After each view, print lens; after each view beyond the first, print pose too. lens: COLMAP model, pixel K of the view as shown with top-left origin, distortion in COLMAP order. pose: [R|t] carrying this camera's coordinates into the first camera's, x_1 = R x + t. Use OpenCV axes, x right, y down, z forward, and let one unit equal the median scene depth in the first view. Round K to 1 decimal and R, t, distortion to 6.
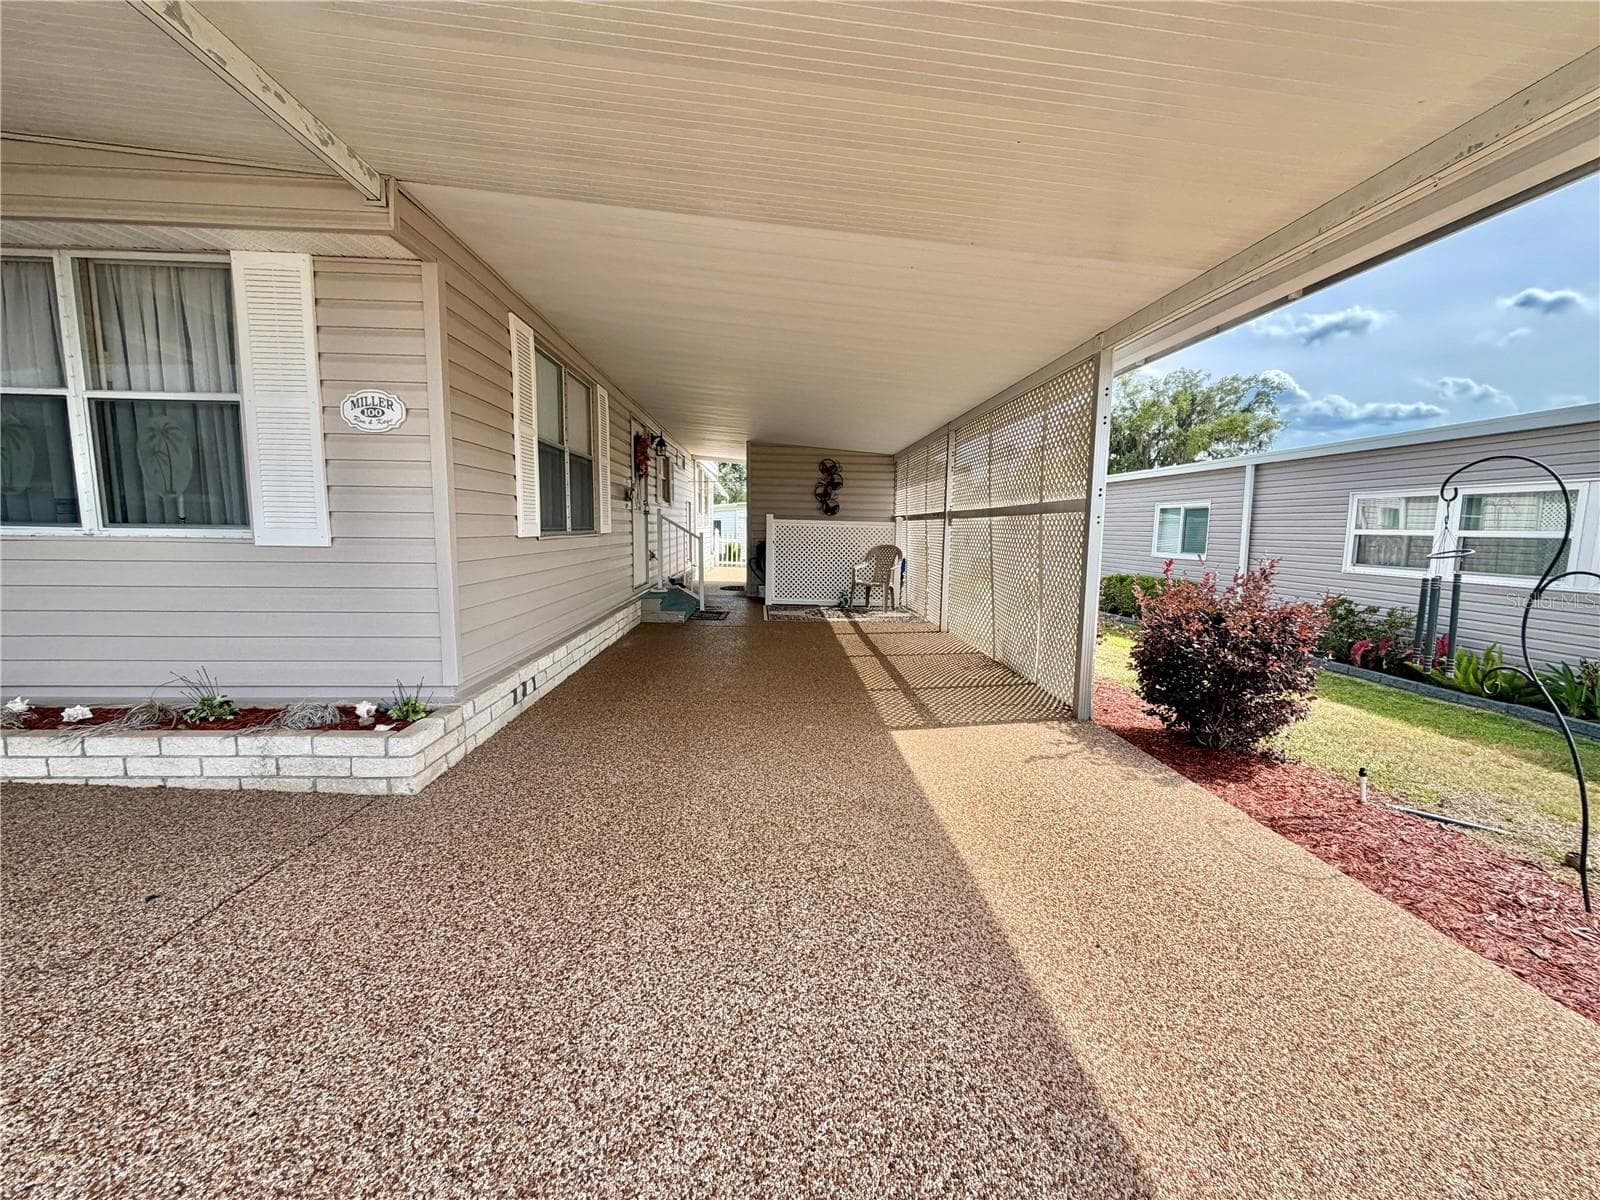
lens RADIAL K [[640.1, 0, 801.3], [0, 640.1, 597.7], [0, 0, 1]] dist [-0.001248, 0.001150]
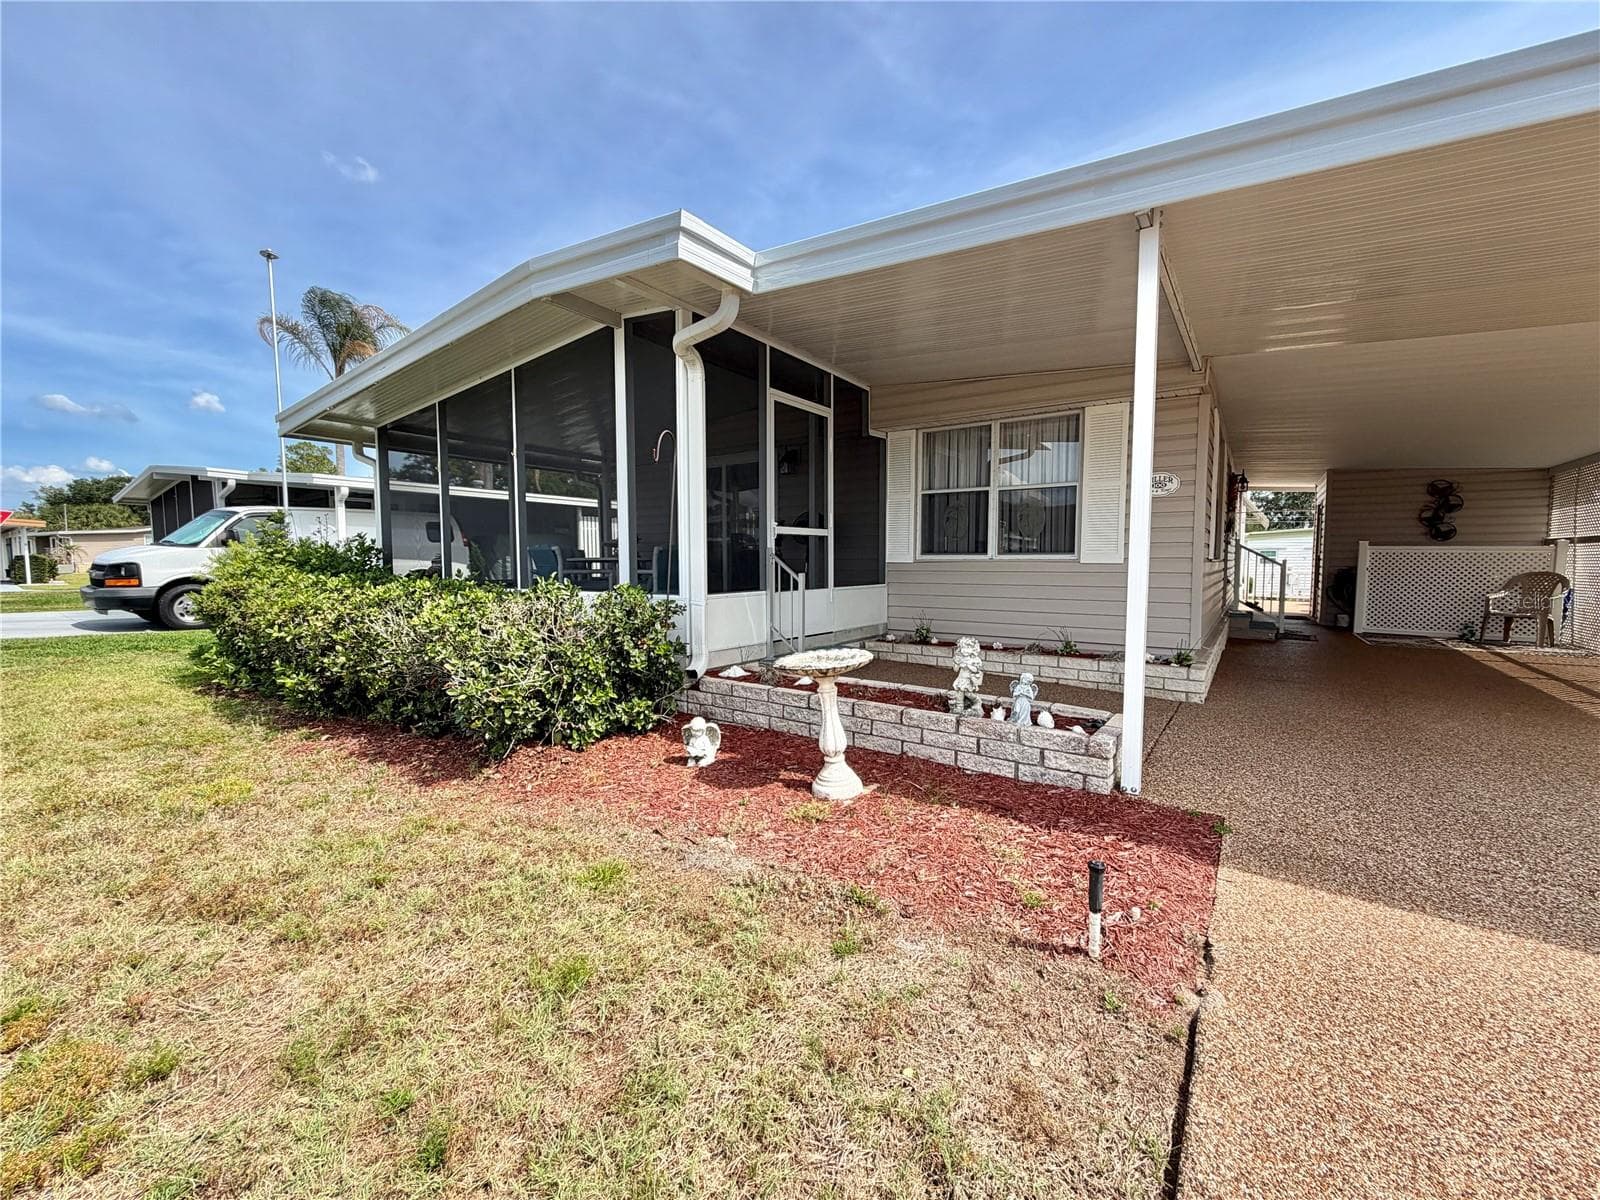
lens RADIAL K [[640.1, 0, 798.4], [0, 640.1, 601.8], [0, 0, 1]] dist [-0.001248, 0.001150]
pose [[0.783388, 0.027342, -0.620931, -0.118191], [-0.058315, 0.997858, -0.029633, 0.043848], [0.618791, 0.059423, 0.783305, -0.313505]]
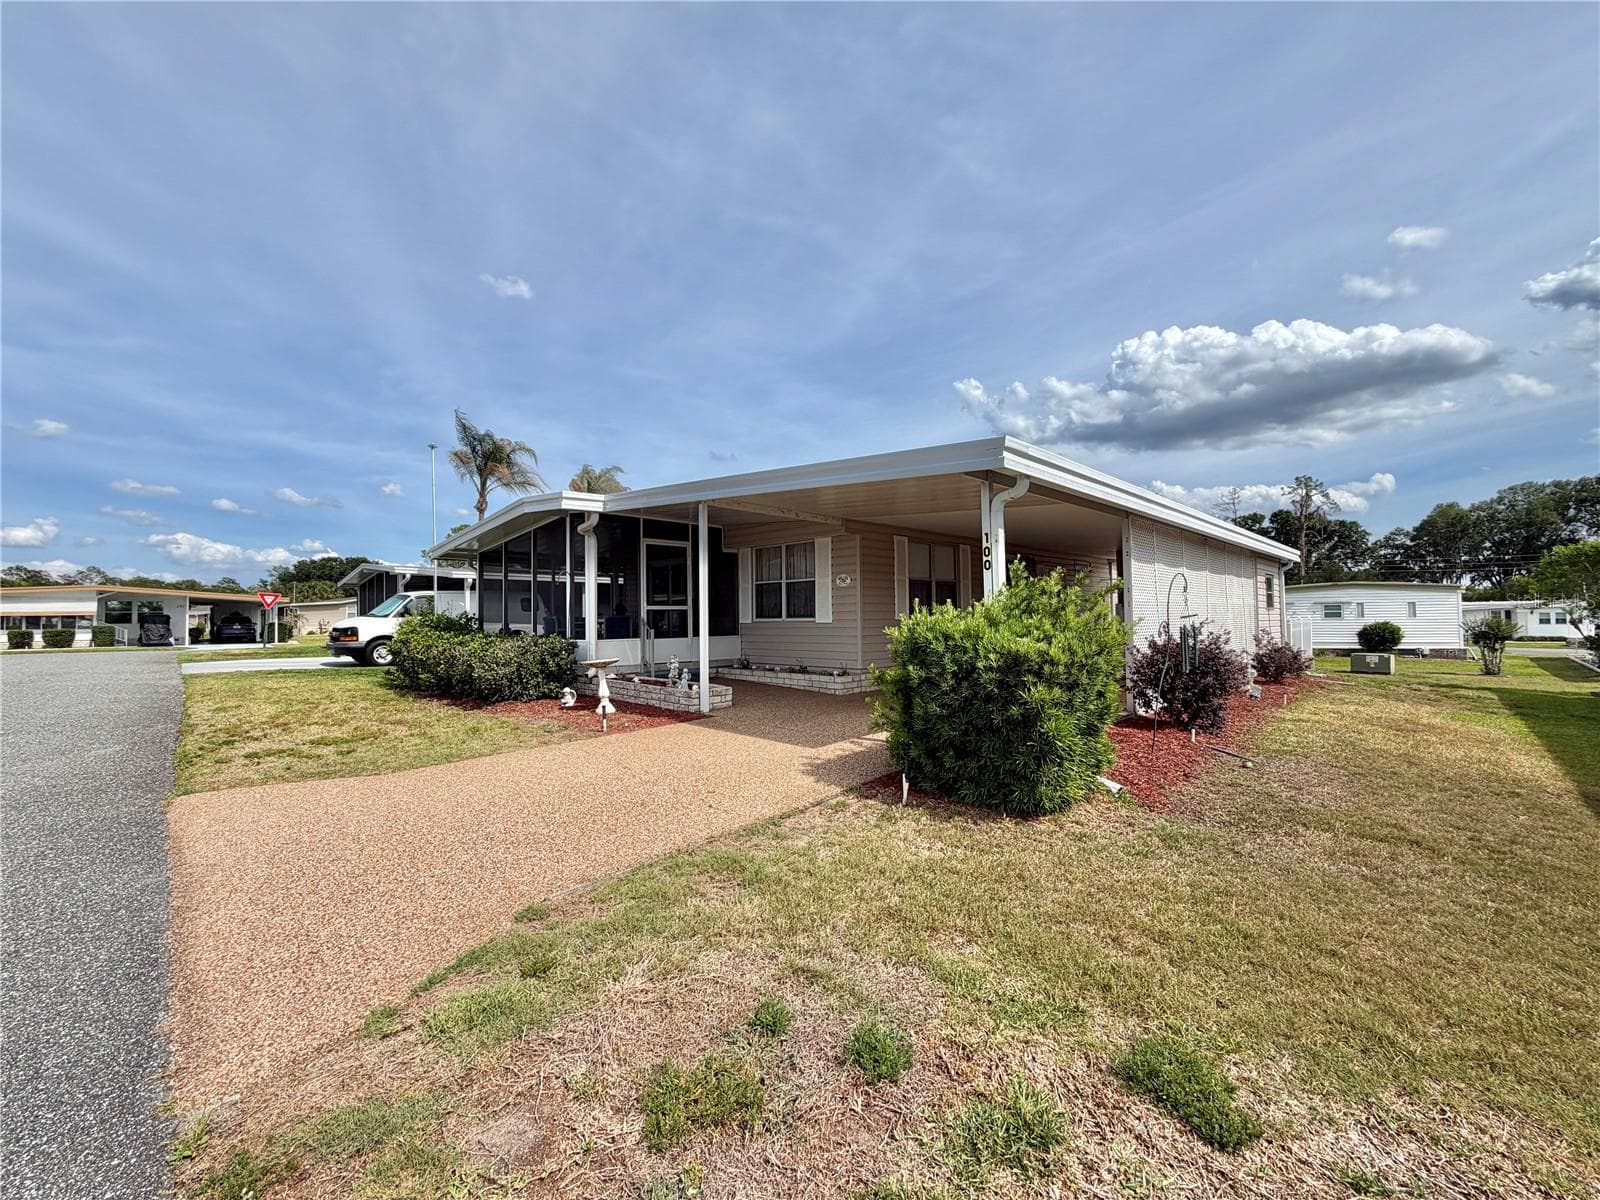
lens RADIAL K [[640.1, 0, 793.0], [0, 640.1, 599.0], [0, 0, 1]] dist [-0.001248, 0.001150]
pose [[0.659909, -0.044569, -0.750022, 0.529023], [-0.063444, 0.991368, -0.114732, 0.062195], [0.748662, 0.123297, 0.651385, -0.428107]]
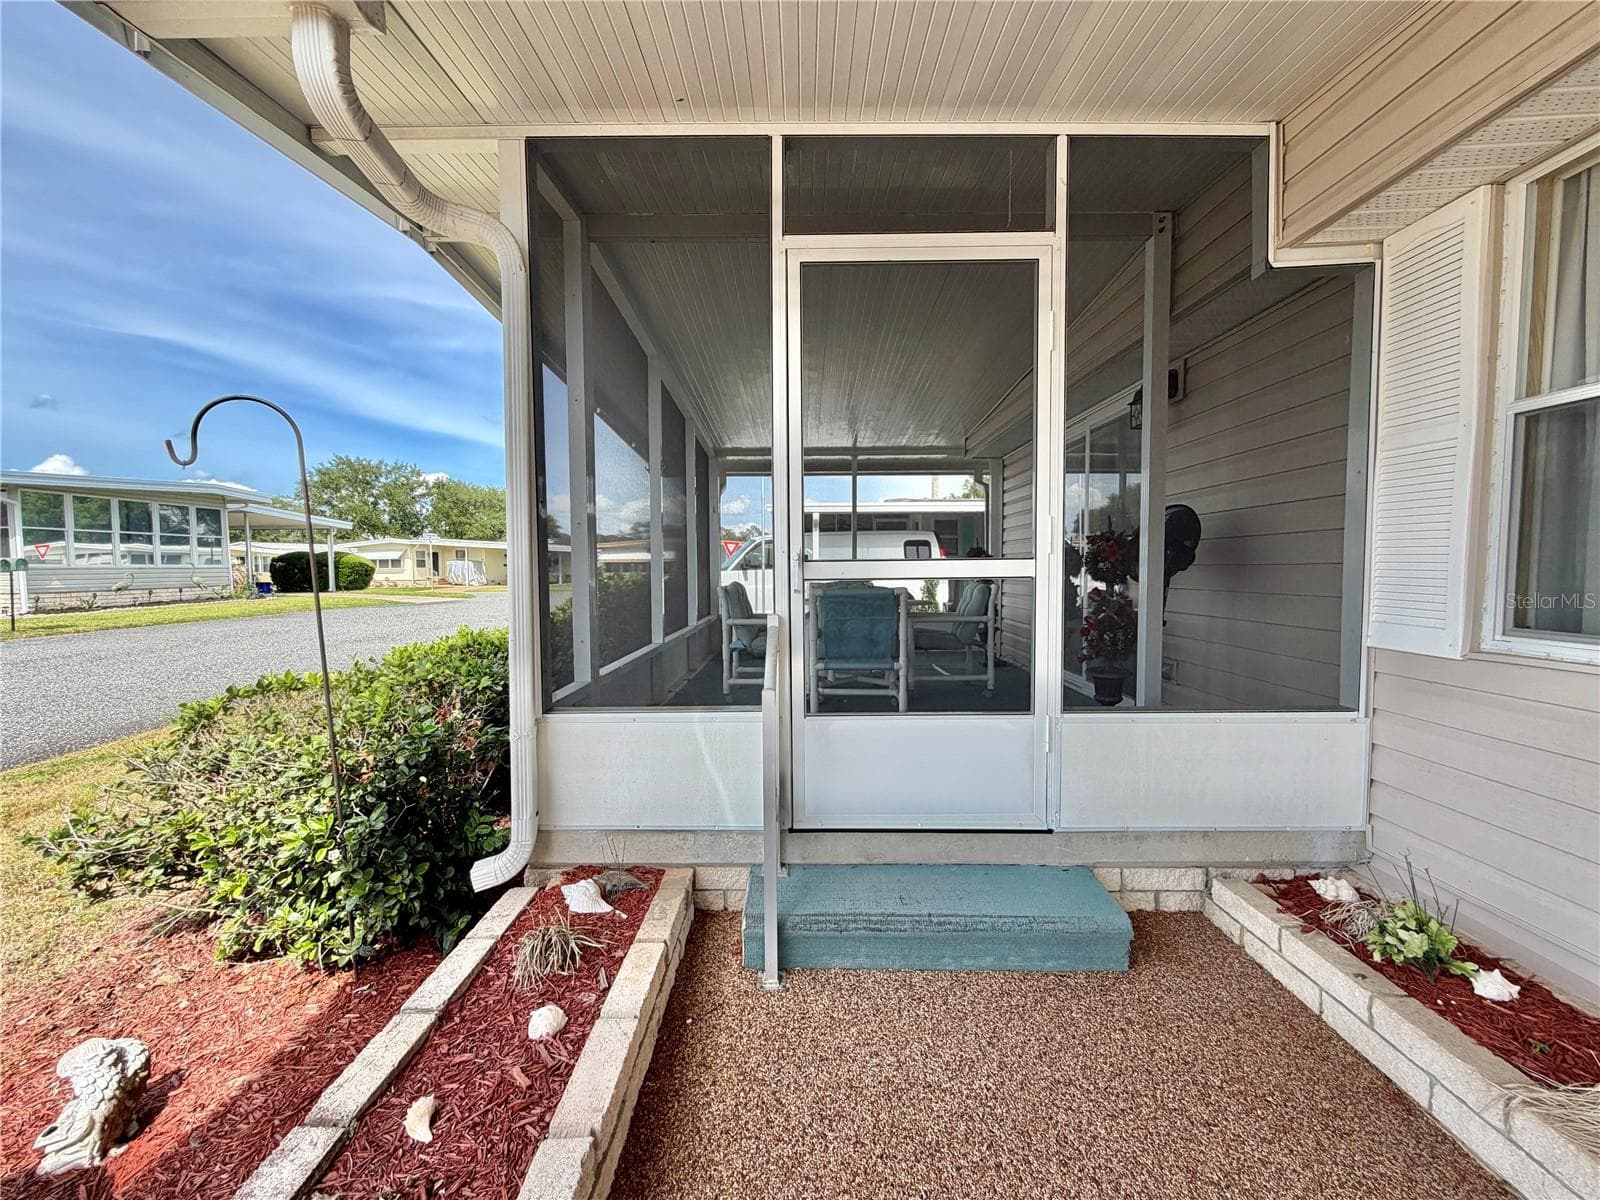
lens RADIAL K [[640.1, 0, 798.7], [0, 640.1, 605.7], [0, 0, 1]] dist [-0.001248, 0.001150]
pose [[-0.063011, 0.047523, -0.996881, -0.247469], [-0.103901, 0.993125, 0.053911, -0.035236], [0.992590, 0.106974, -0.057640, 0.129543]]
